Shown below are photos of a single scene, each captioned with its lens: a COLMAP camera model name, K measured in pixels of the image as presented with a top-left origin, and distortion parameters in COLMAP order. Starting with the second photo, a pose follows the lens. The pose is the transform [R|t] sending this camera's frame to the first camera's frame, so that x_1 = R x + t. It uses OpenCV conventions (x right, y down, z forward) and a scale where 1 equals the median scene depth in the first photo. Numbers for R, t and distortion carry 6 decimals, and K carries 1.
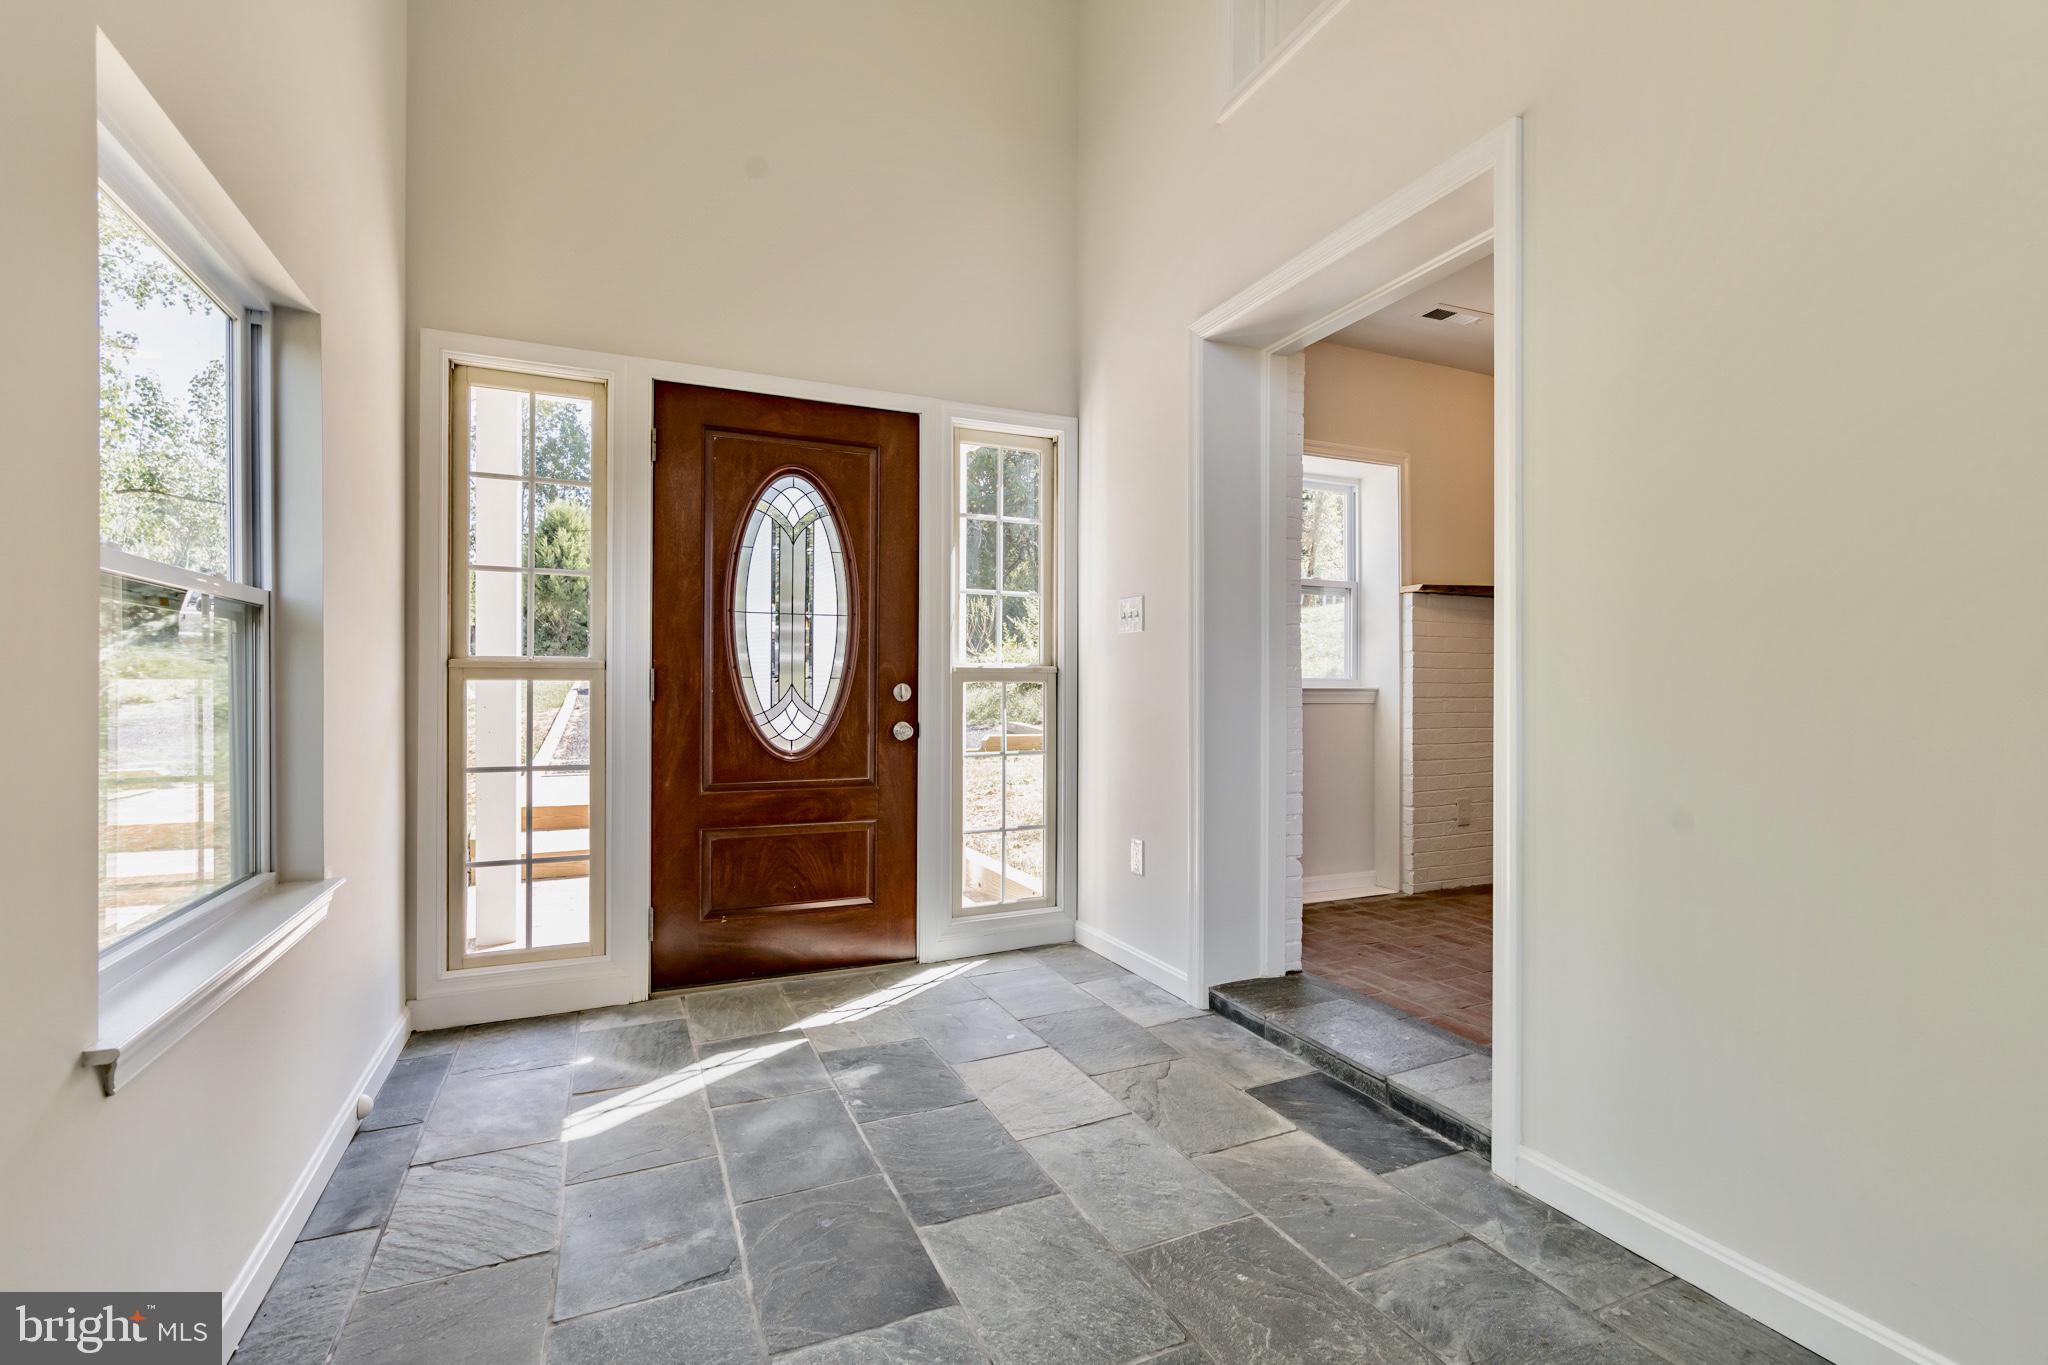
lens RADIAL K [[932.7, 0, 1049.5], [0, 932.7, 688.1], [0, 0, 1]] dist [-0.006145, -0.000137]
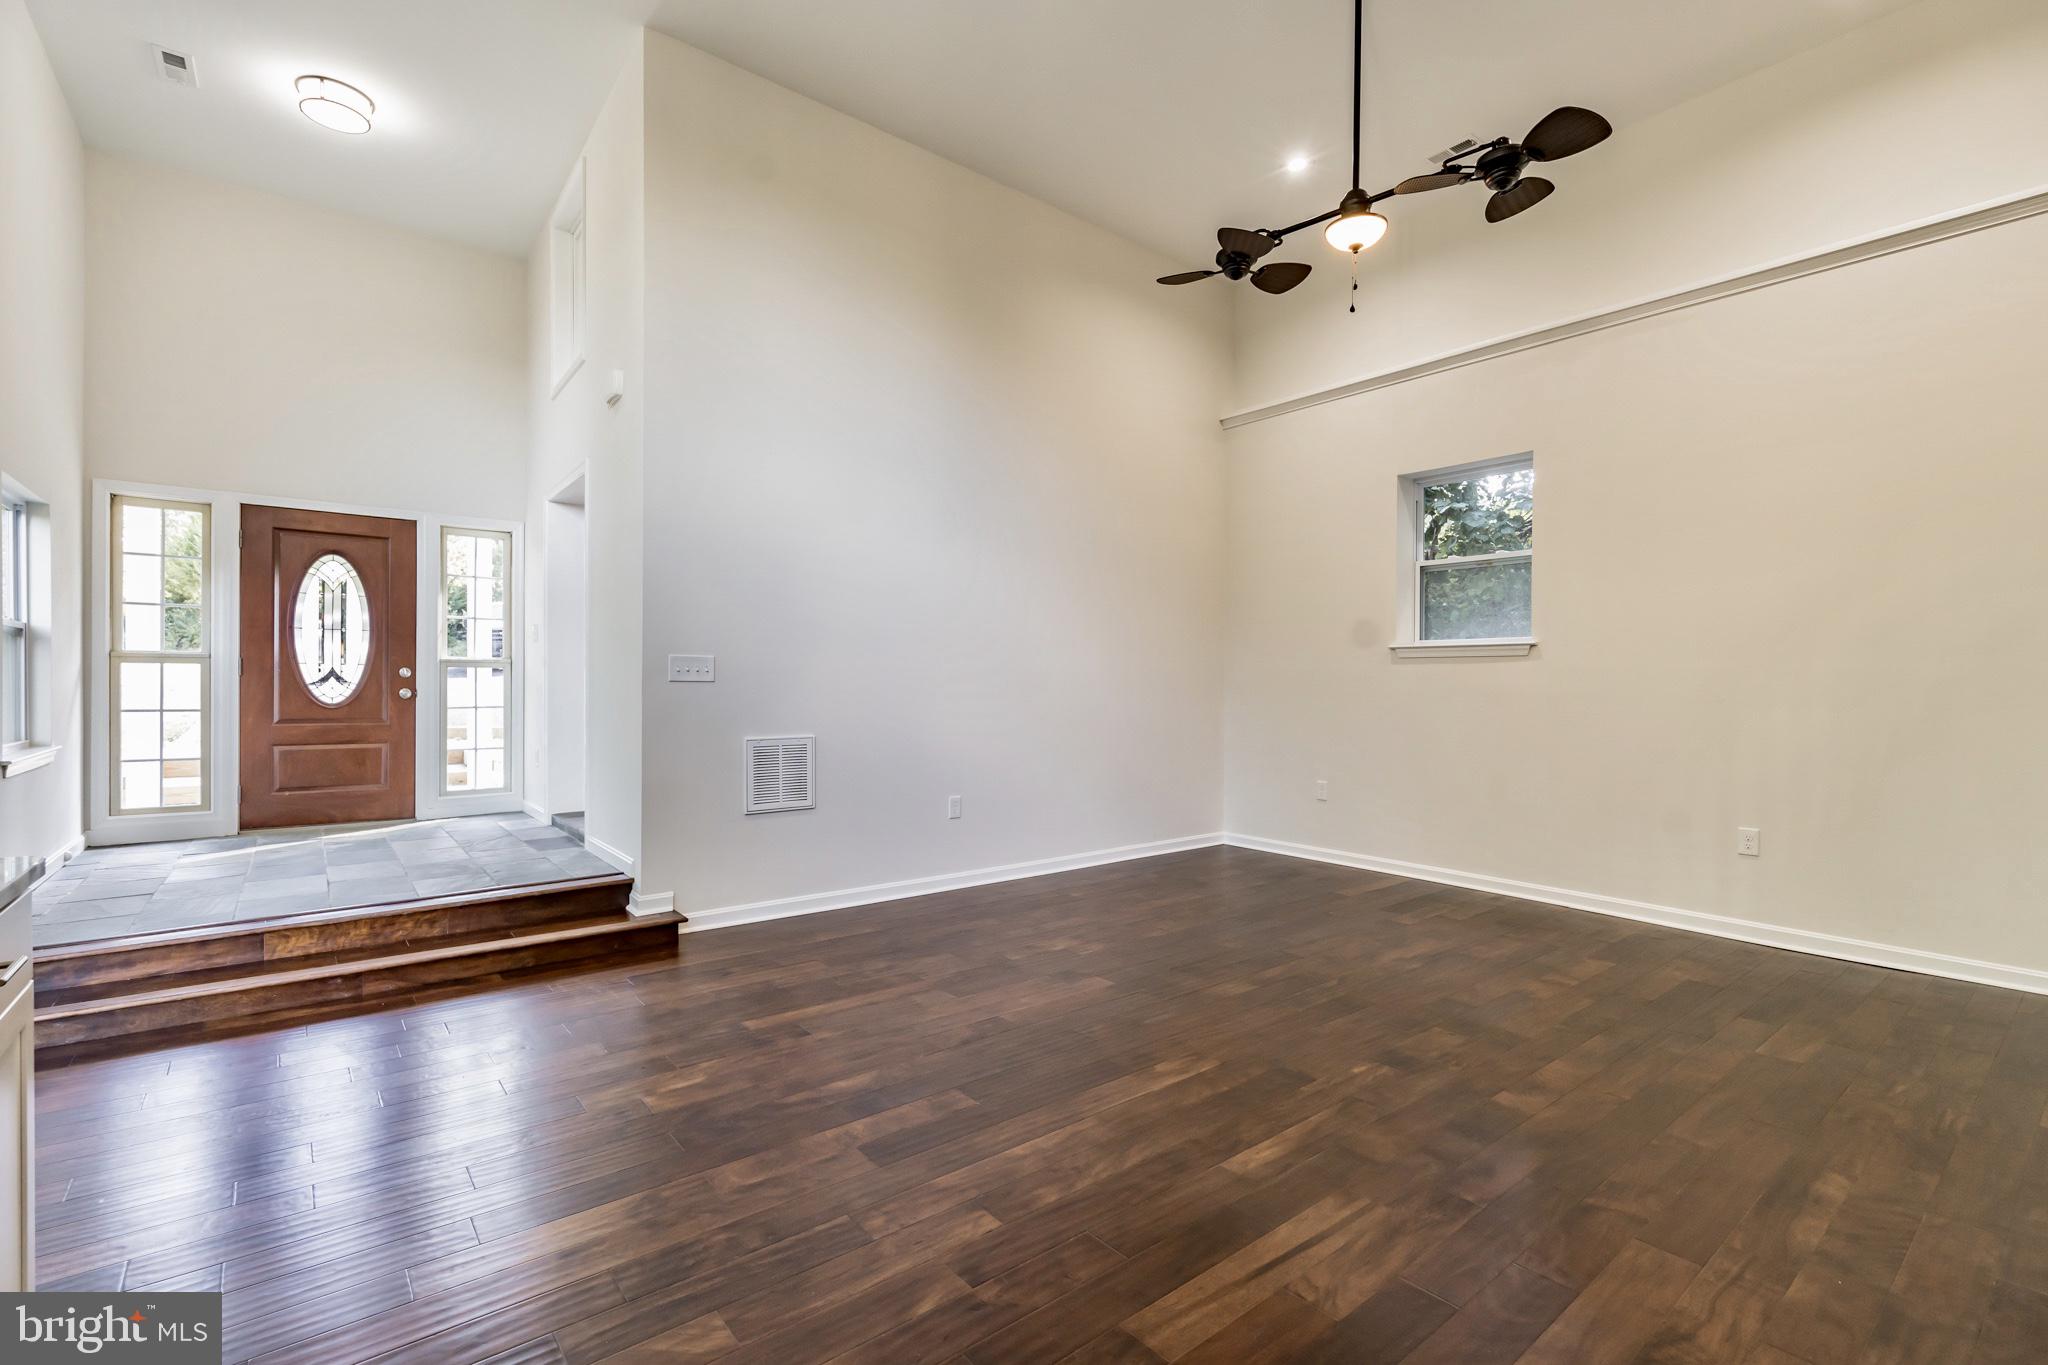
lens RADIAL K [[903.6, 0, 1027.1], [0, 903.6, 691.7], [0, 0, 1]] dist [-0.003147, -0.000598]
pose [[0.975324, -0.000866, 0.220777, 0.711098], [0.000424, 0.999998, 0.002052, 0.043559], [-0.220779, -0.001908, 0.975322, -1.107127]]
